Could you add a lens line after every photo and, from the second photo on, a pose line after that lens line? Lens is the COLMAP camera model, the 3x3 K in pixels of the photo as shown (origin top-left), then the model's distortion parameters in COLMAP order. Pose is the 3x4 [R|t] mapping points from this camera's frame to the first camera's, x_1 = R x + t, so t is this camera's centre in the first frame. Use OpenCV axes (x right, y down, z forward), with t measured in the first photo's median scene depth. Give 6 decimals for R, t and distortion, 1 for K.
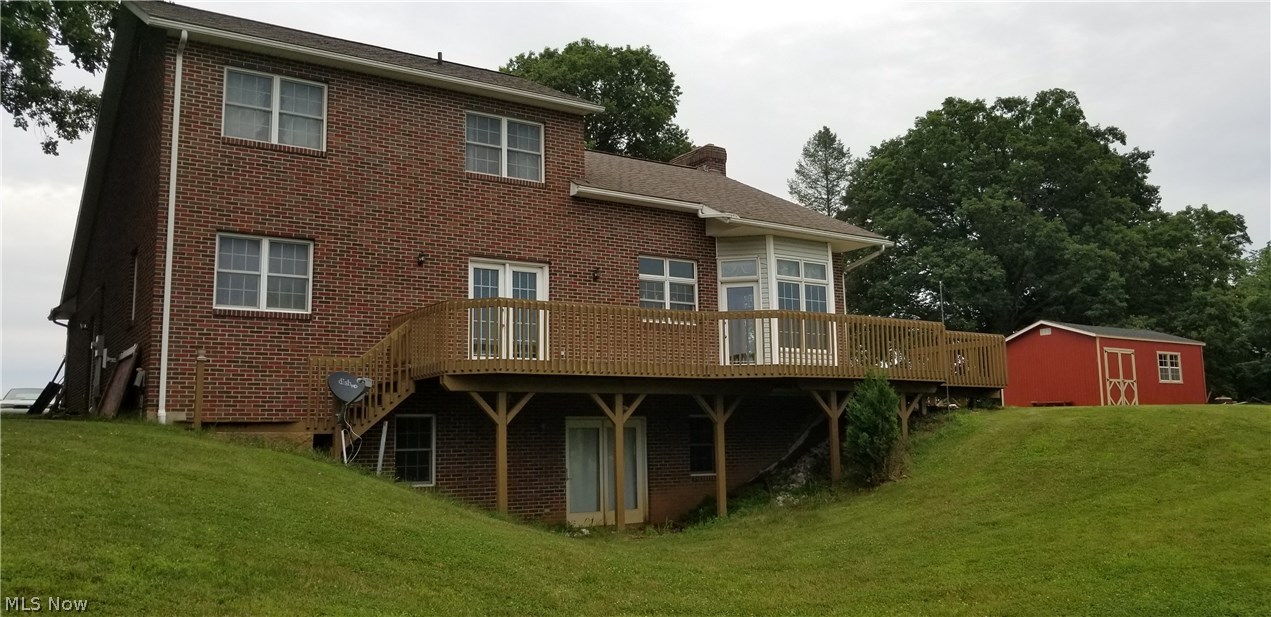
lens RADIAL K [[1009.4, 0, 638.5], [0, 1009.4, 298.5], [0, 0, 1]] dist [0.006970, -0.005173]
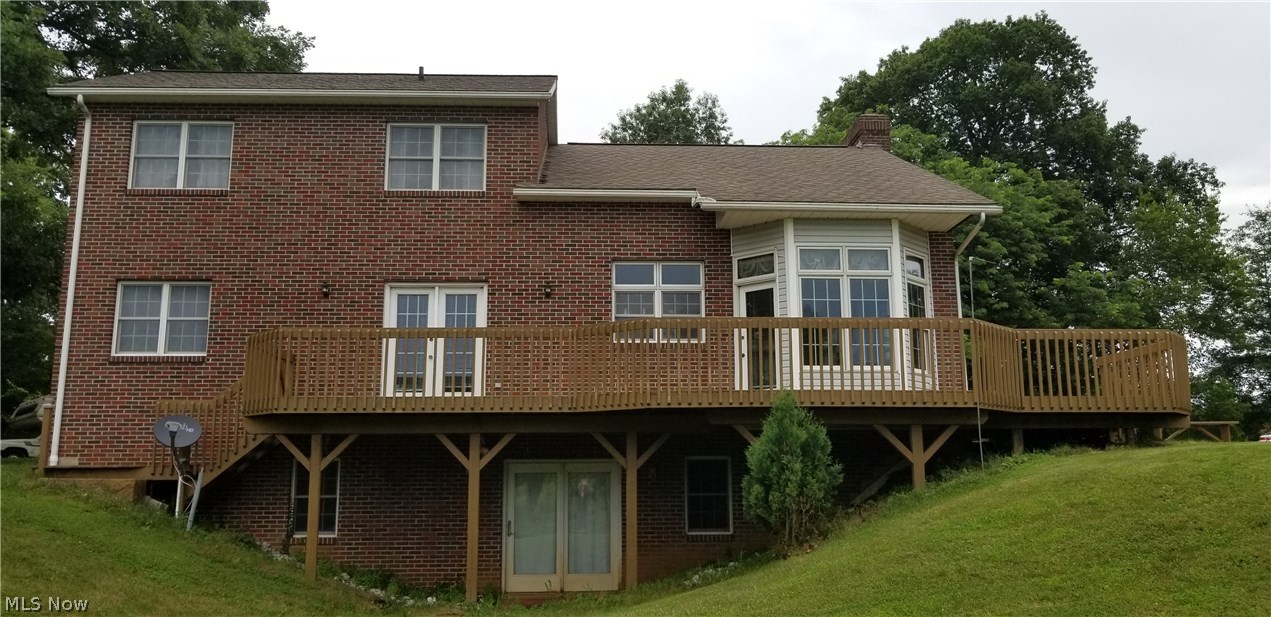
lens RADIAL K [[1009.4, 0, 628.9], [0, 1009.4, 310.9], [0, 0, 1]] dist [0.006970, -0.005173]
pose [[0.849272, -0.075093, -0.522588, 0.475405], [0.064832, 0.997175, -0.037929, 0.031132], [0.523960, -0.001668, 0.851741, 0.333726]]
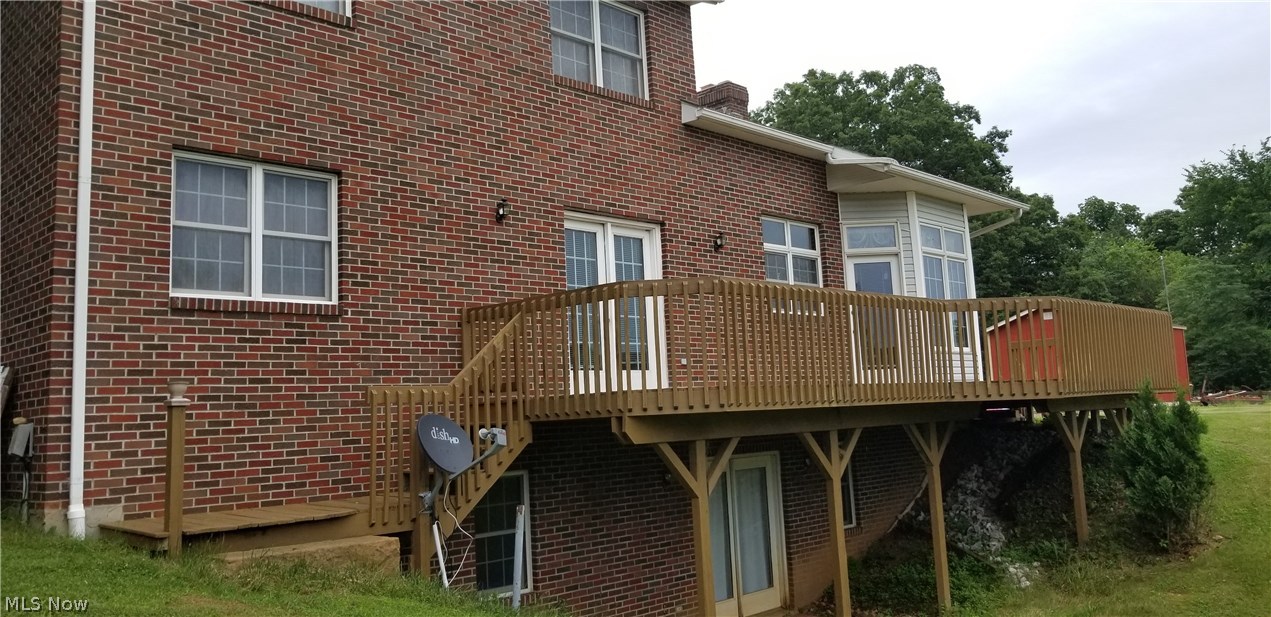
lens RADIAL K [[1009.4, 0, 627.7], [0, 1009.4, 279.4], [0, 0, 1]] dist [0.006970, -0.005173]
pose [[0.979664, 0.002262, 0.200633, -0.246323], [-0.002896, 0.999992, 0.002869, -0.000852], [-0.200625, -0.003392, 0.979662, 0.372814]]
